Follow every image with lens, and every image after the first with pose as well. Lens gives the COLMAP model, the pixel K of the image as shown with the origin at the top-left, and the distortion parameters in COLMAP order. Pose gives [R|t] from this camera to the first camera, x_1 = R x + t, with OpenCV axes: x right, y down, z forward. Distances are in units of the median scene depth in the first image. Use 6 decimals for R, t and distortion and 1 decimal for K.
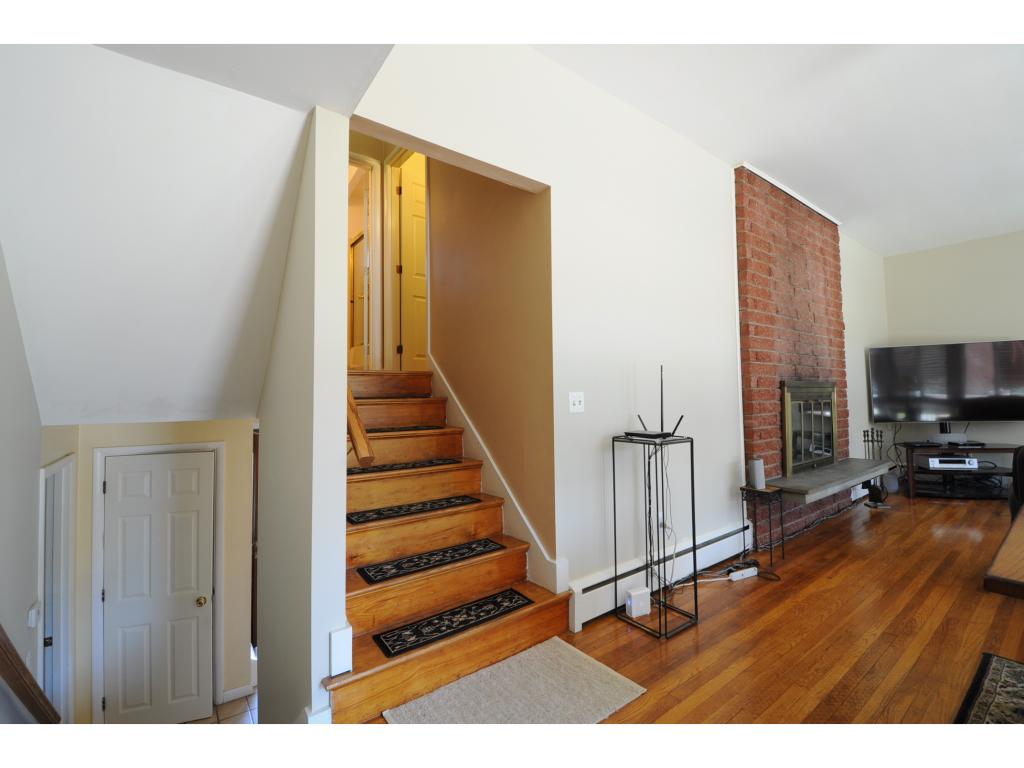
lens RADIAL K [[445.5, 0, 514.1], [0, 445.5, 376.4], [0, 0, 1]] dist [-0.002132, -0.011298]
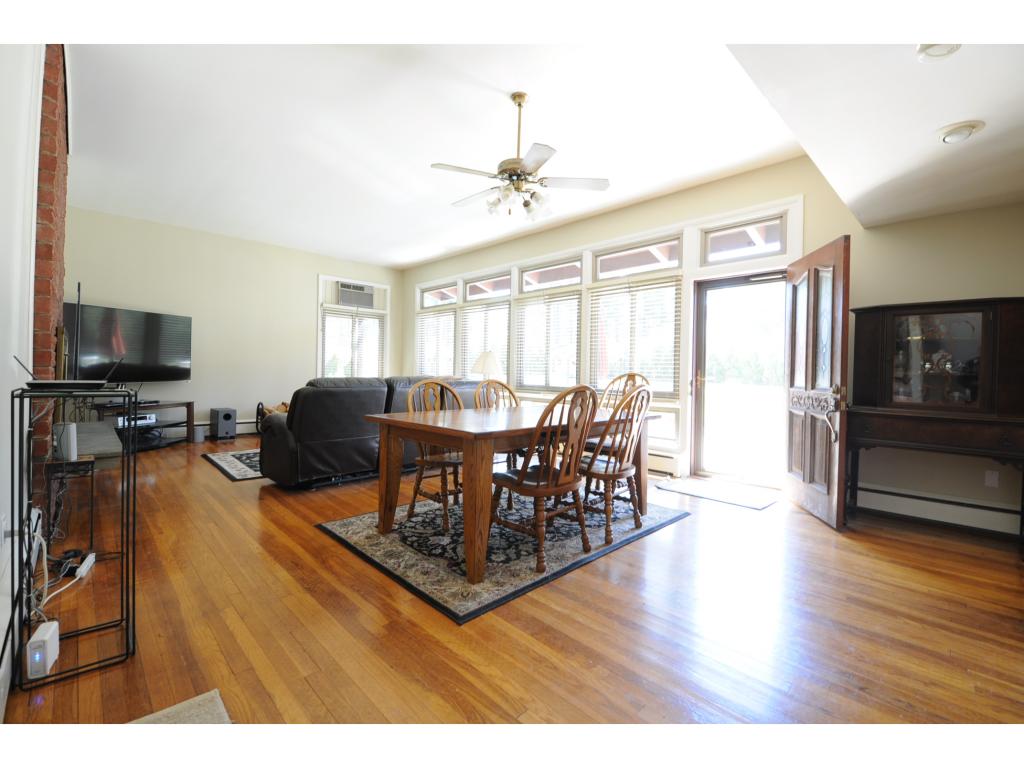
lens RADIAL K [[445.5, 0, 509.9], [0, 445.5, 375.2], [0, 0, 1]] dist [-0.002132, -0.011298]
pose [[-0.121439, 0.007875, 0.992568, -0.394275], [-0.066419, 0.997663, -0.016041, 0.081007], [-0.990374, -0.067873, -0.120632, 0.425594]]
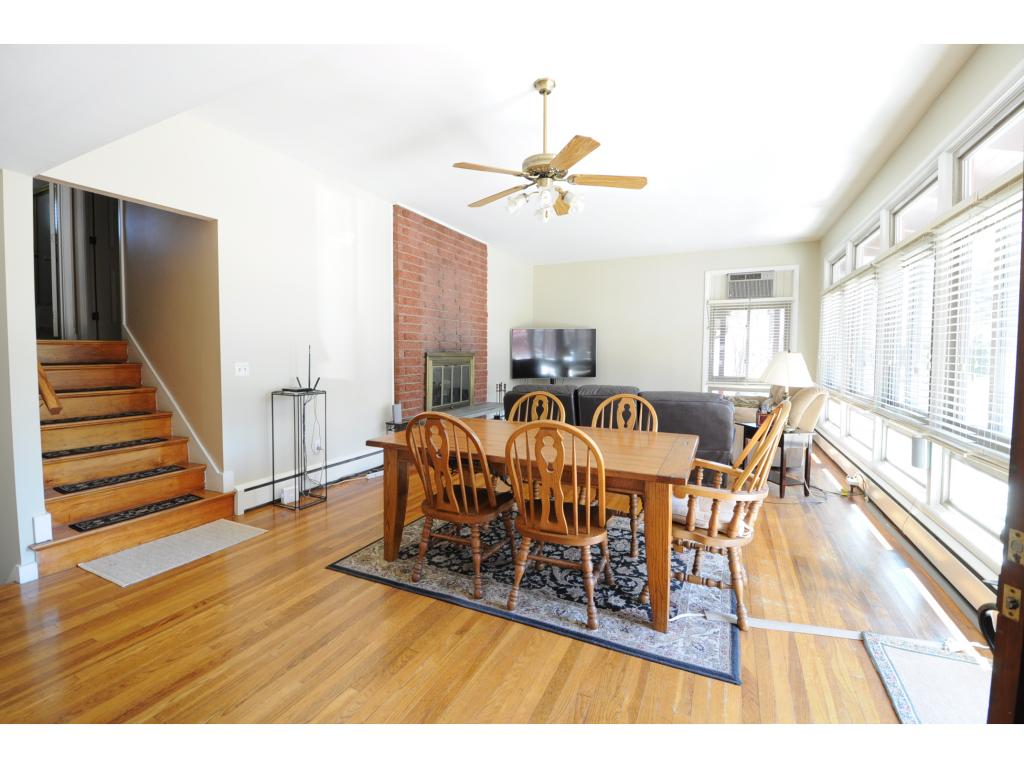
lens RADIAL K [[445.5, 0, 515.9], [0, 445.5, 372.9], [0, 0, 1]] dist [-0.002132, -0.011298]
pose [[0.884842, -0.003915, 0.465876, 0.242629], [-0.038826, 0.995867, 0.082110, -0.083852], [-0.464272, -0.090742, 0.881032, -0.699129]]
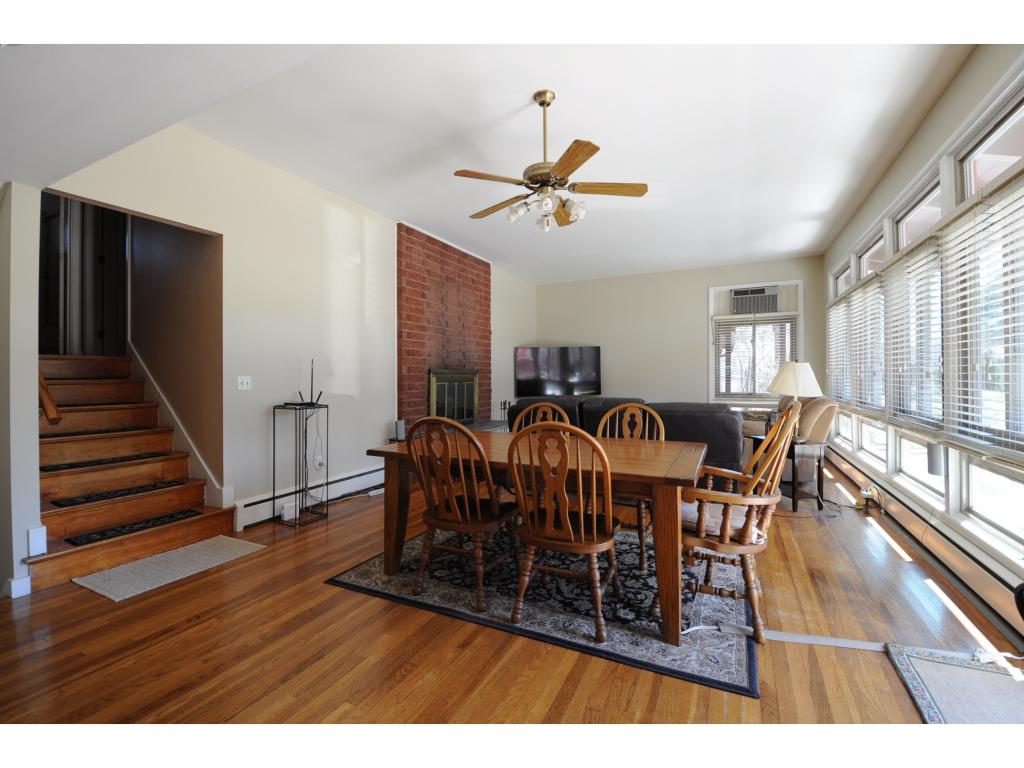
lens RADIAL K [[445.5, 0, 516.2], [0, 445.5, 375.7], [0, 0, 1]] dist [-0.002132, -0.011298]
pose [[0.890119, 0.009529, 0.455629, 0.255505], [-0.028386, 0.998999, 0.034562, -0.041651], [-0.454844, -0.043697, 0.889498, -0.691465]]
